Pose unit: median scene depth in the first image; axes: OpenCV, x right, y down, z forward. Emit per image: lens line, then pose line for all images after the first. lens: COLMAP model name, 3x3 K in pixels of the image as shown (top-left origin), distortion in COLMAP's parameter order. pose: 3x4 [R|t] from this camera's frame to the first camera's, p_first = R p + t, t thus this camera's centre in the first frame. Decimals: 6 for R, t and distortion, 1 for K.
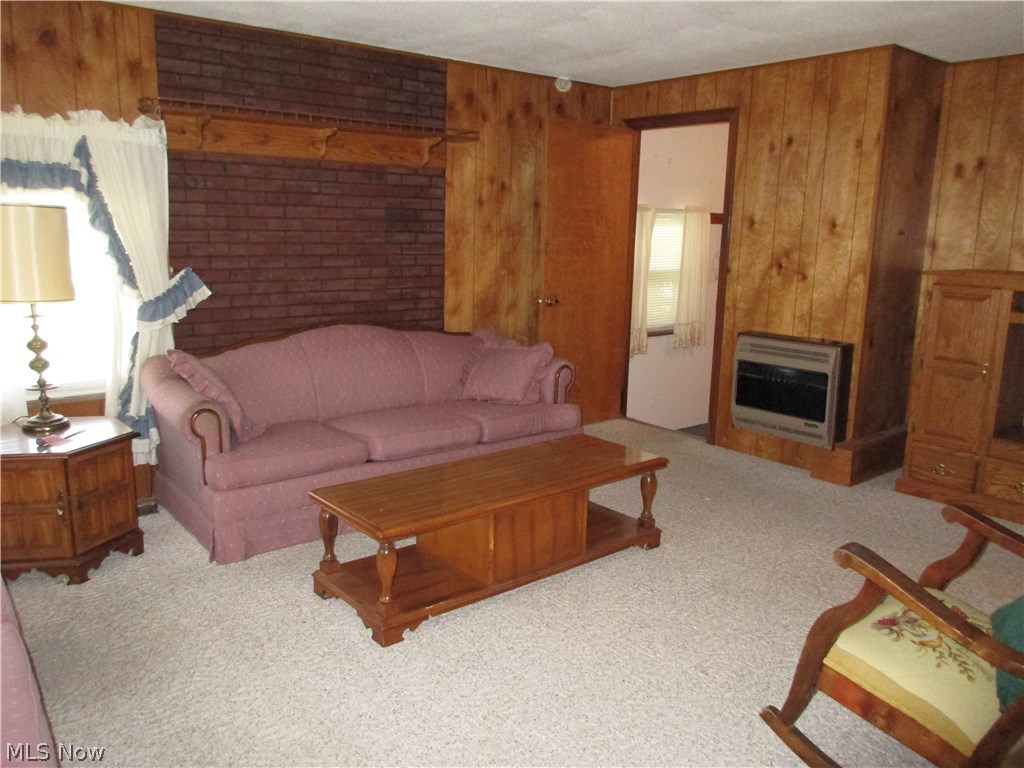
lens RADIAL K [[855.7, 0, 512.0], [0, 855.7, 384.0], [0, 0, 1]] dist [-0.001130, 0.003496]
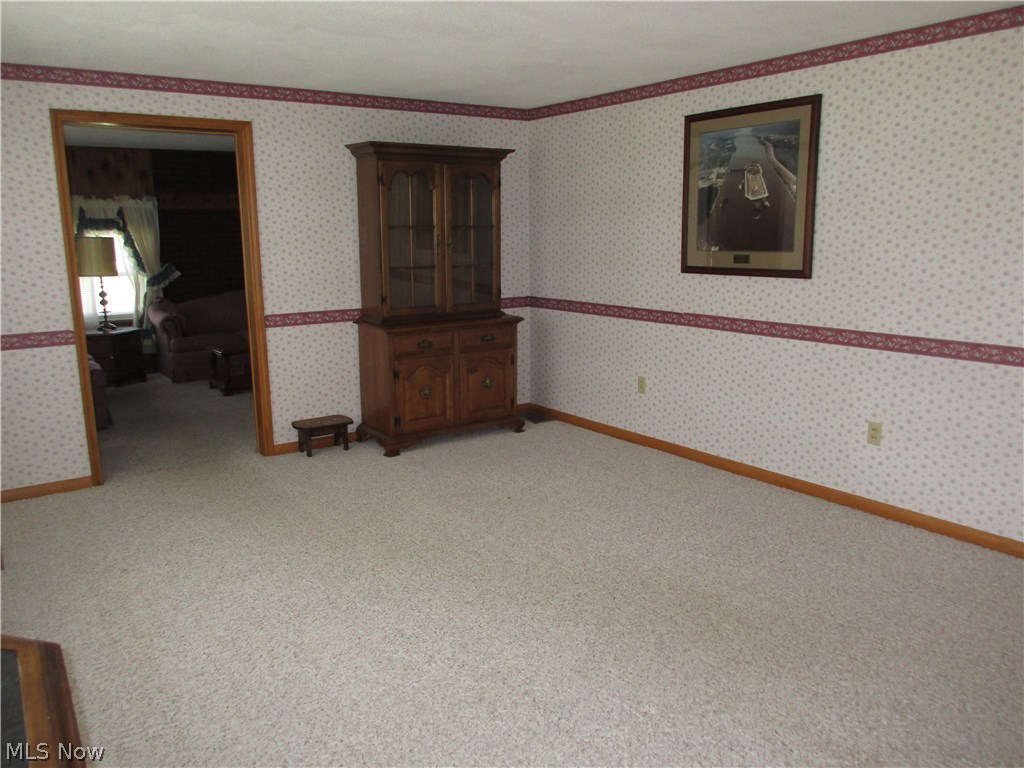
lens RADIAL K [[855.7, 0, 512.0], [0, 855.7, 384.0], [0, 0, 1]] dist [-0.001130, 0.003496]
pose [[0.997223, -0.017009, -0.072511, 0.711984], [0.016928, 0.999855, -0.001735, 0.212729], [0.072530, 0.000503, 0.997366, -1.229216]]
